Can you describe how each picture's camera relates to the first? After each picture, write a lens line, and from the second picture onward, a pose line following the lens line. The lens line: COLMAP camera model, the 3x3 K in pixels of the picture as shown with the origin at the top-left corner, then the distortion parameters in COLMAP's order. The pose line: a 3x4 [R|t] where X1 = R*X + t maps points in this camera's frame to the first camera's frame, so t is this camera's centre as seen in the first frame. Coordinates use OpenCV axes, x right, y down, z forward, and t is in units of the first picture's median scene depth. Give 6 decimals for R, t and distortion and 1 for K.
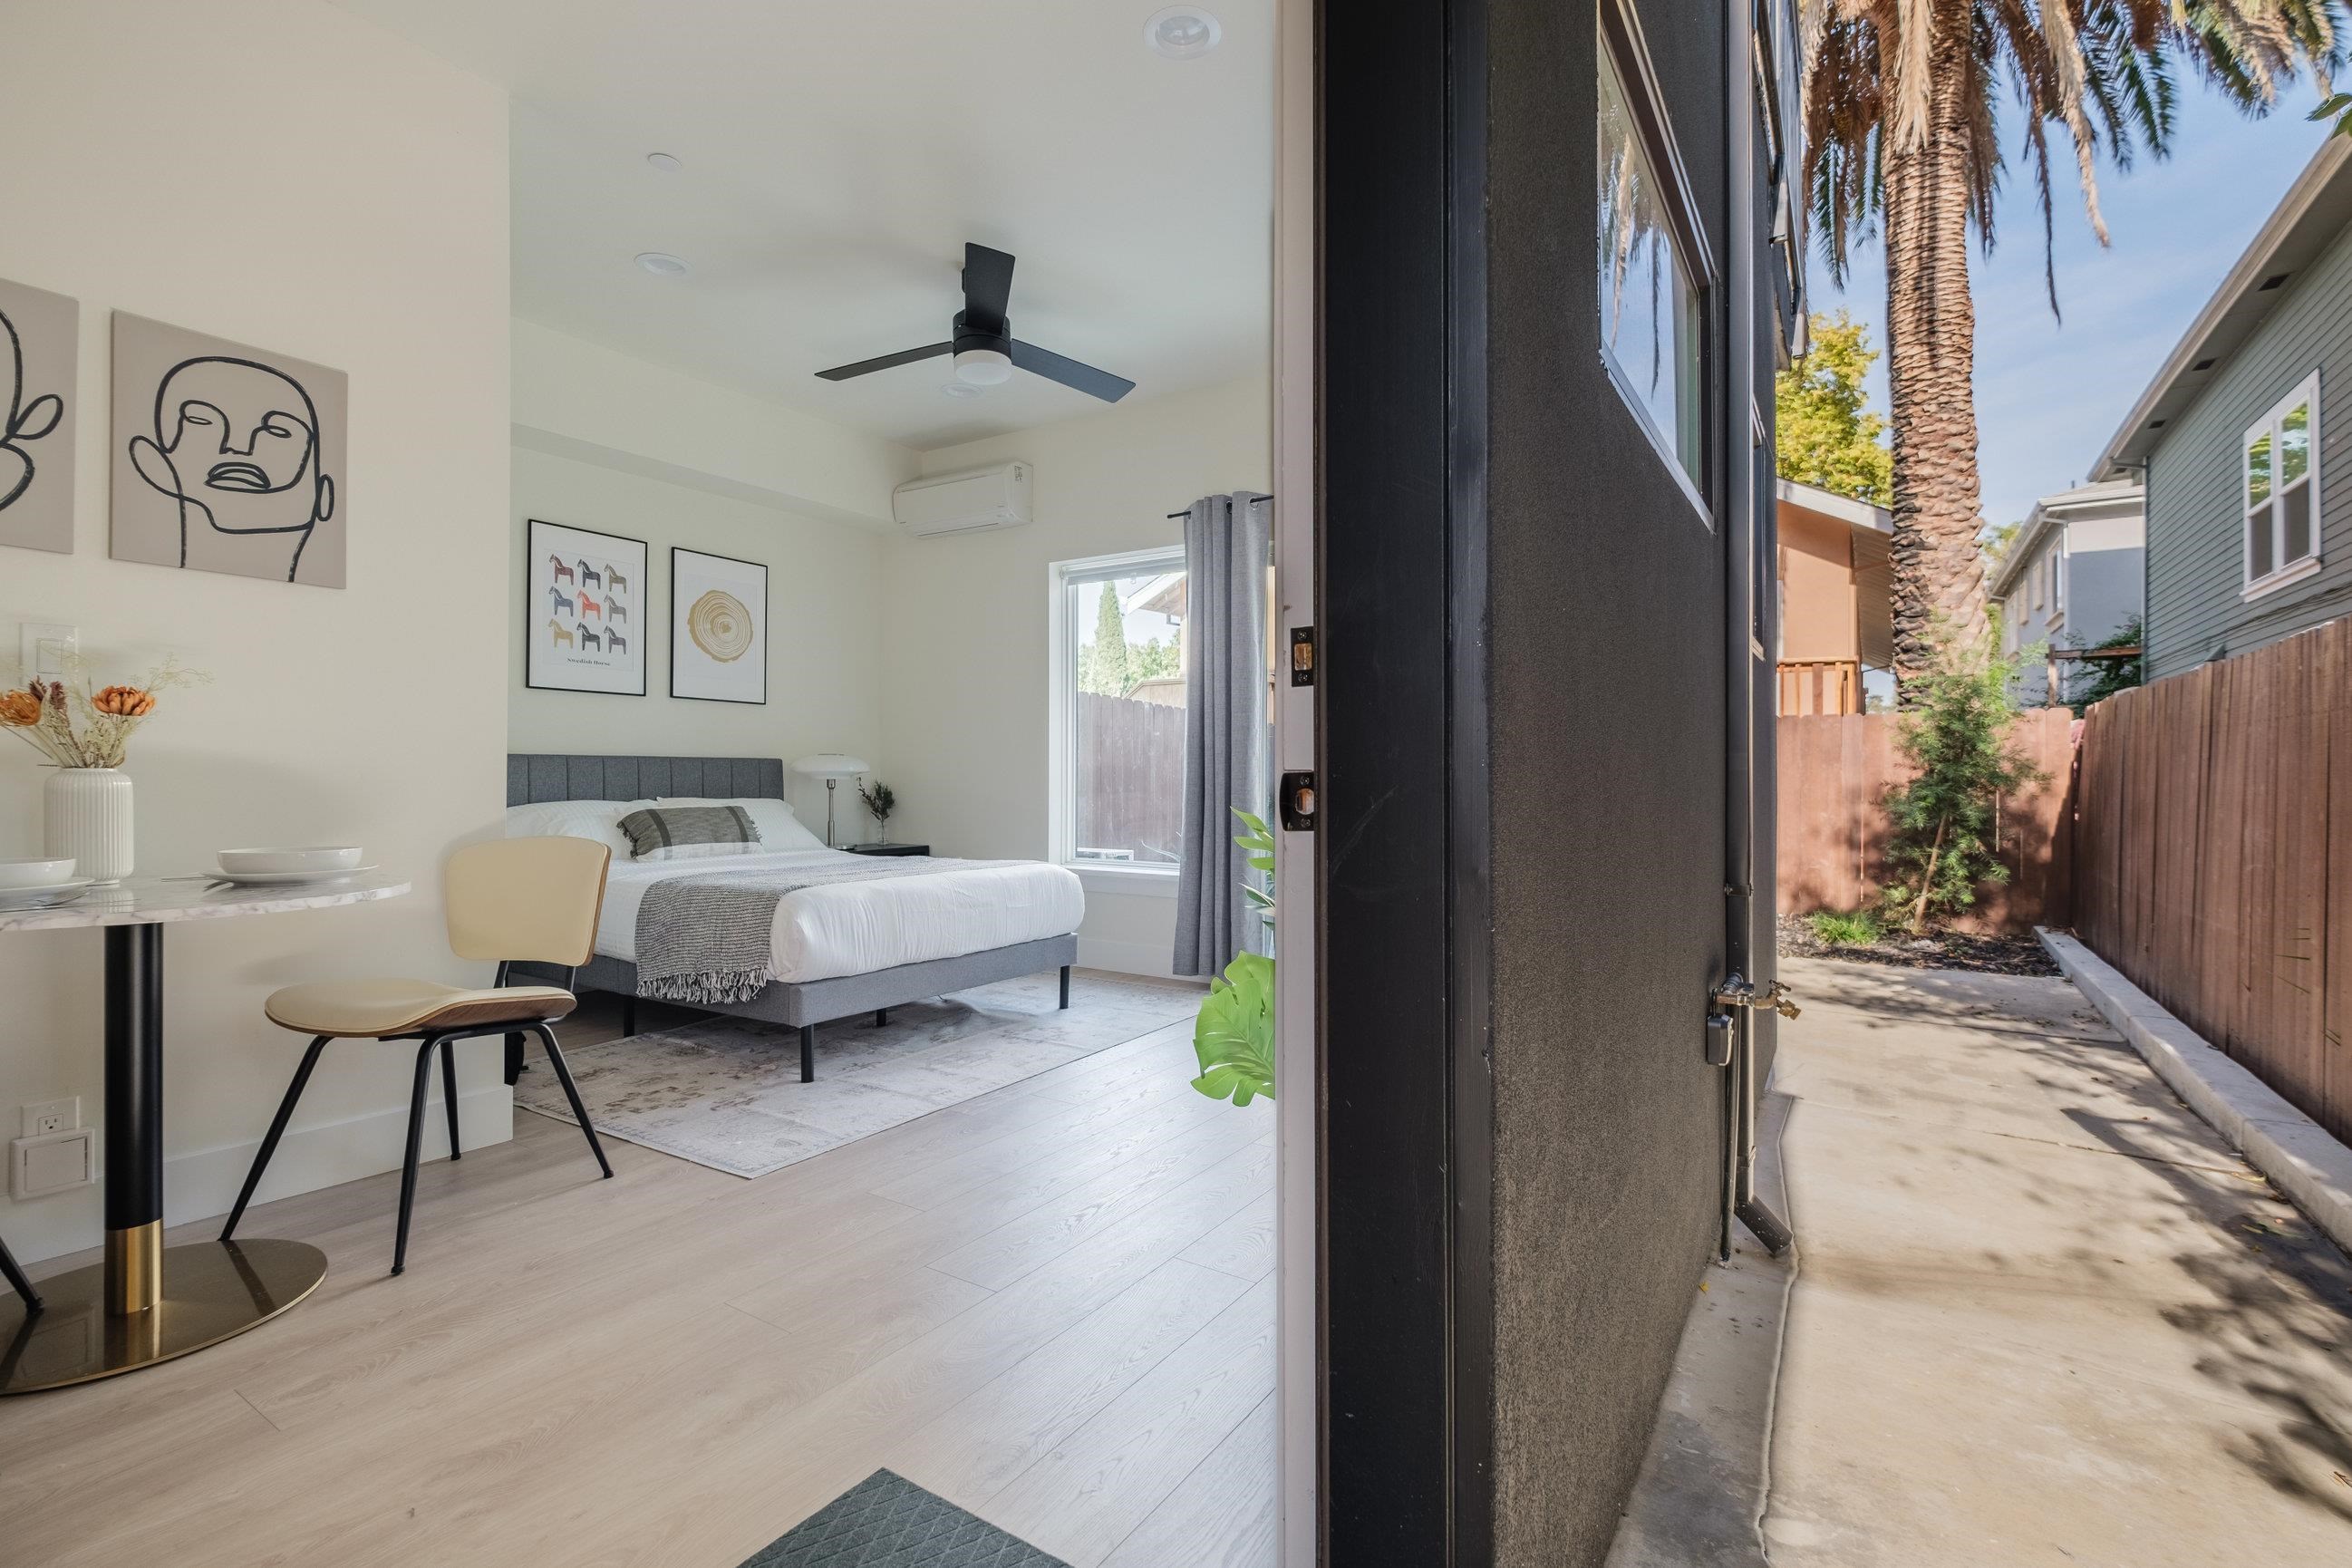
lens RADIAL K [[1045.5, 0, 1176.0], [0, 1045.5, 784.0], [0, 0, 1]] dist [-0.020869, -0.000122]
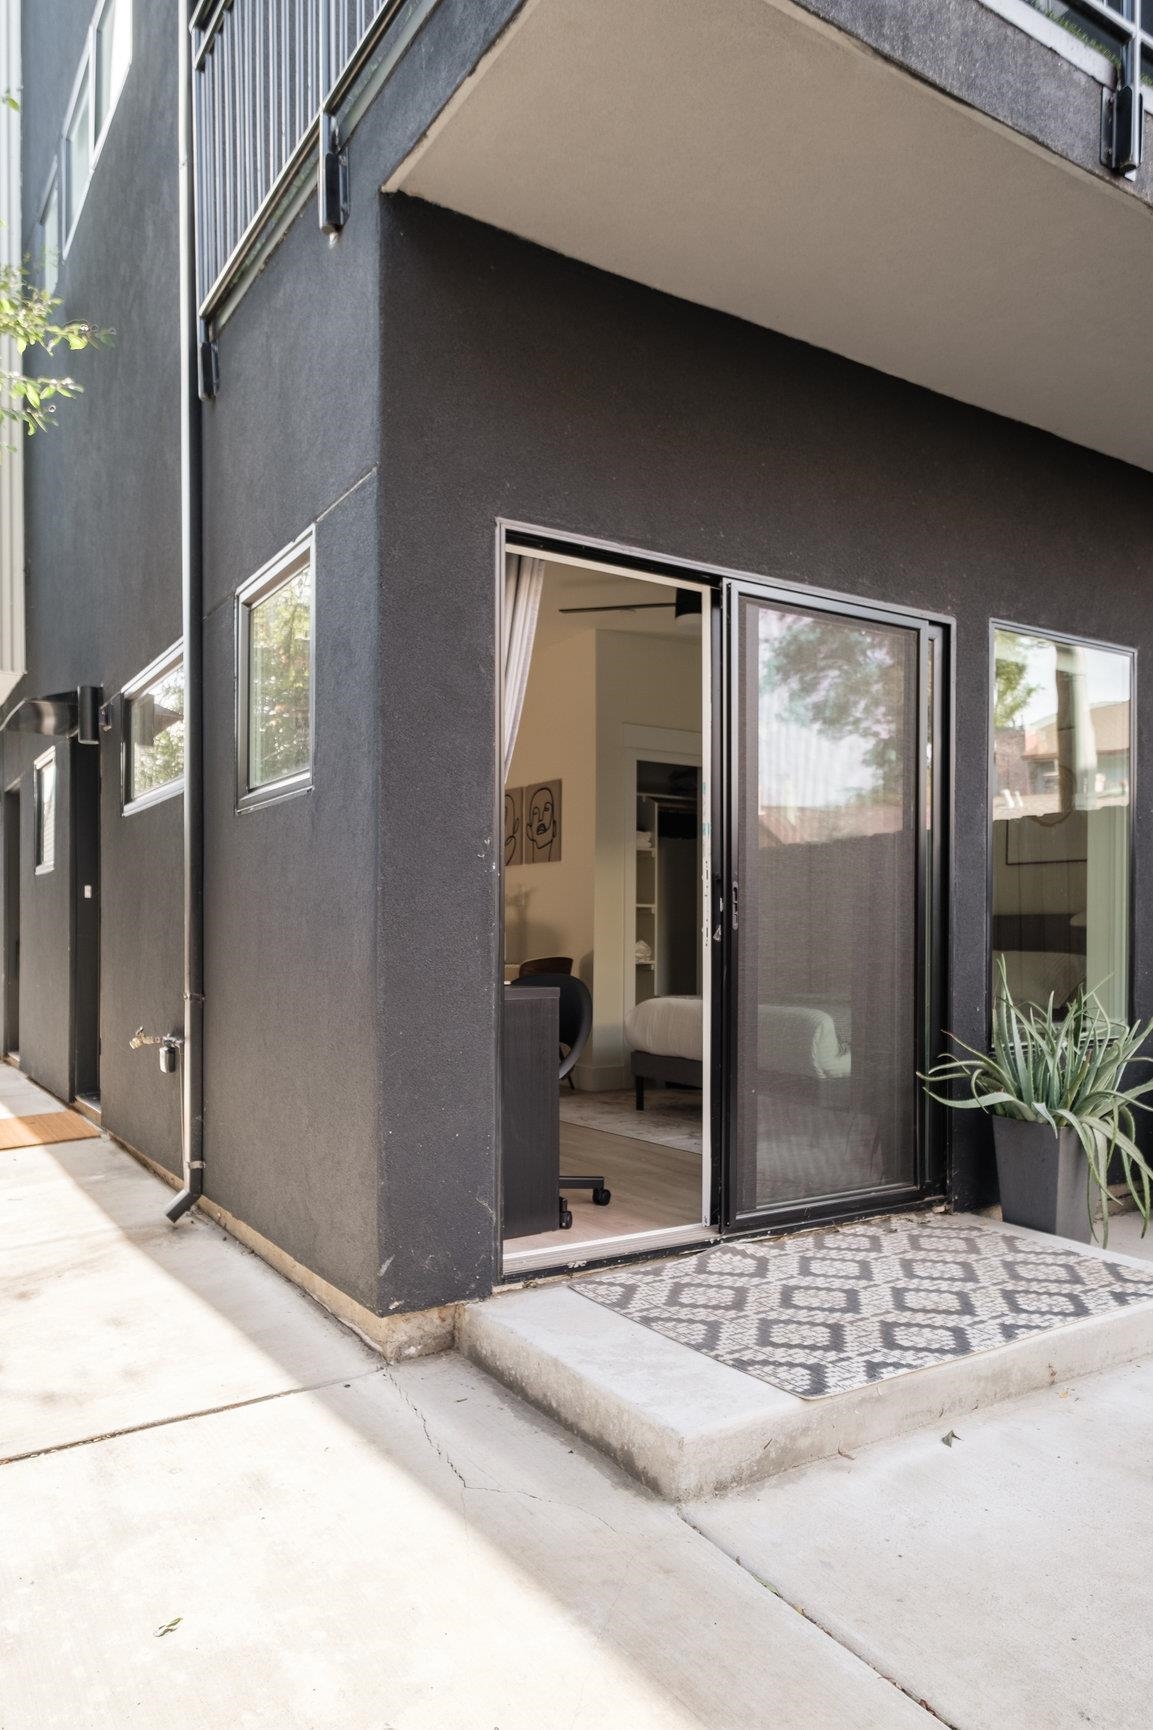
lens RADIAL K [[1100.6, 0, 576.5], [0, 1100.6, 865.0], [0, 0, 1]] dist [0.000111, 0.000111]
pose [[-0.394517, -0.050571, -0.917496, 0.924949], [0.004821, 0.998357, -0.057101, -0.006533], [0.918876, -0.026951, -0.393625, 1.110589]]
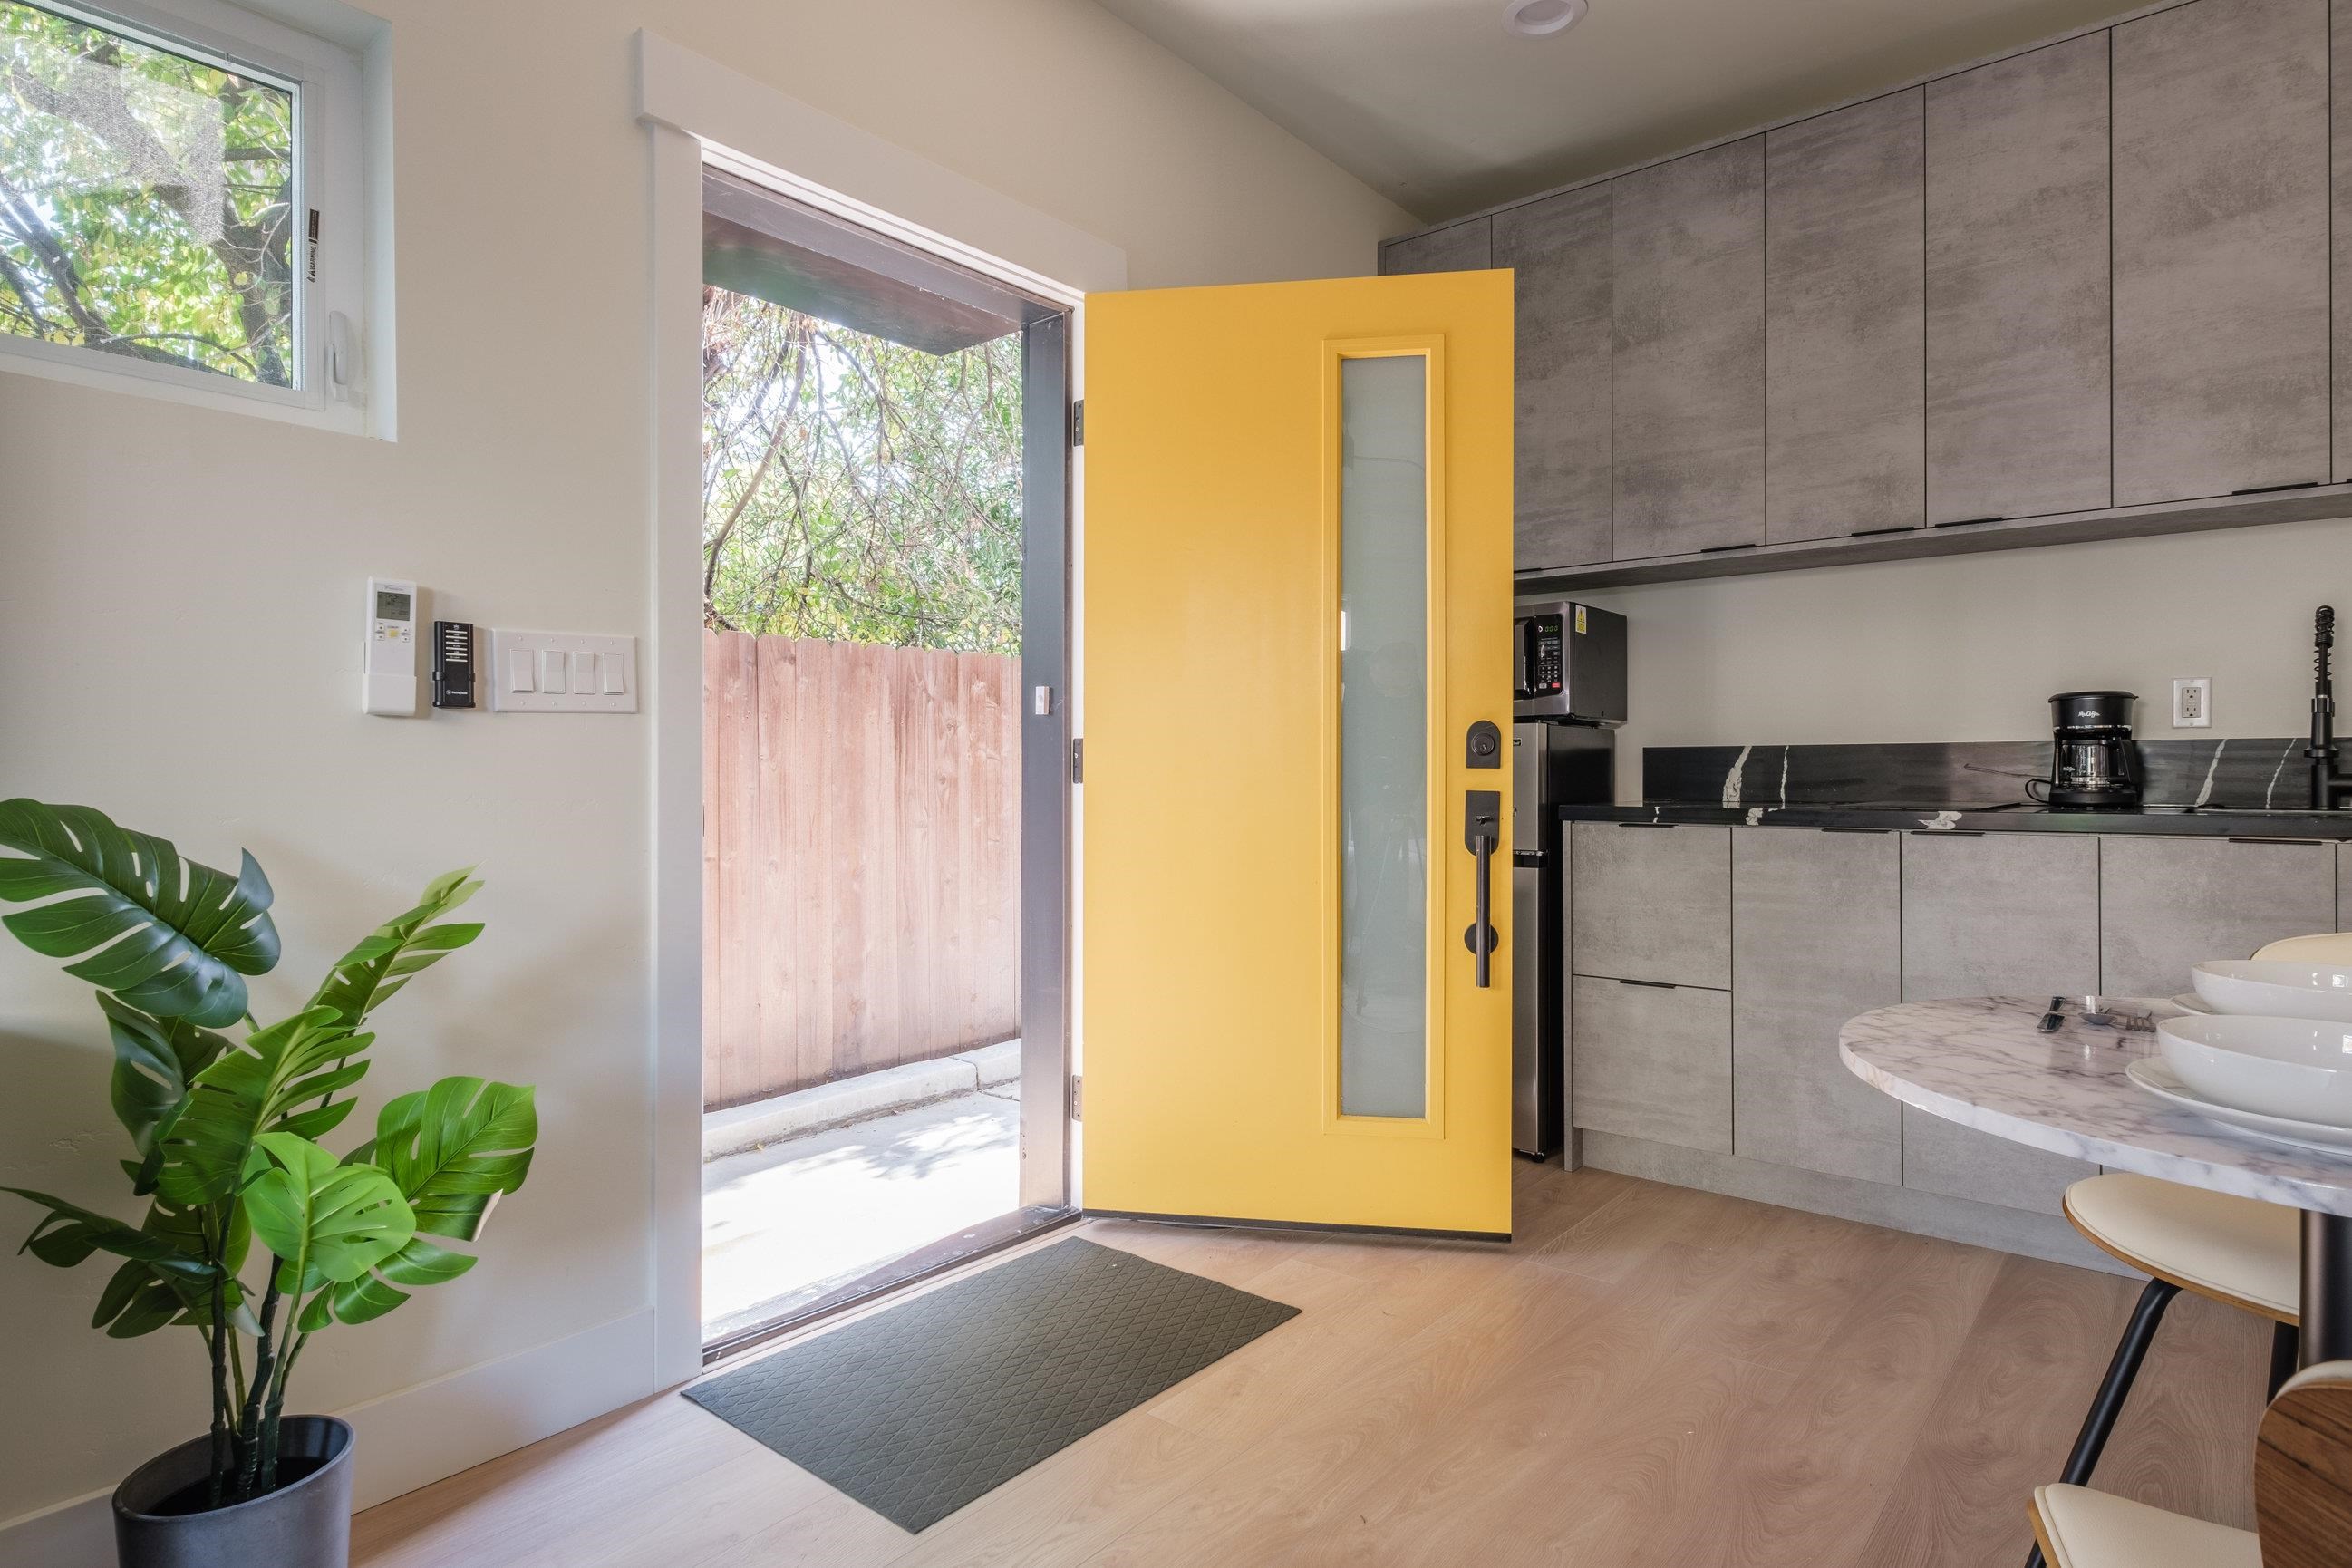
lens RADIAL K [[1271.6, 0, 1180.3], [0, 1271.6, 768.8], [0, 0, 1]] dist [0.001084, -0.002057]
pose [[-0.992190, -0.001037, 0.124732, -0.203402], [-0.000384, 0.999986, 0.005265, -0.017962], [-0.124736, 0.005176, -0.992176, 0.645449]]
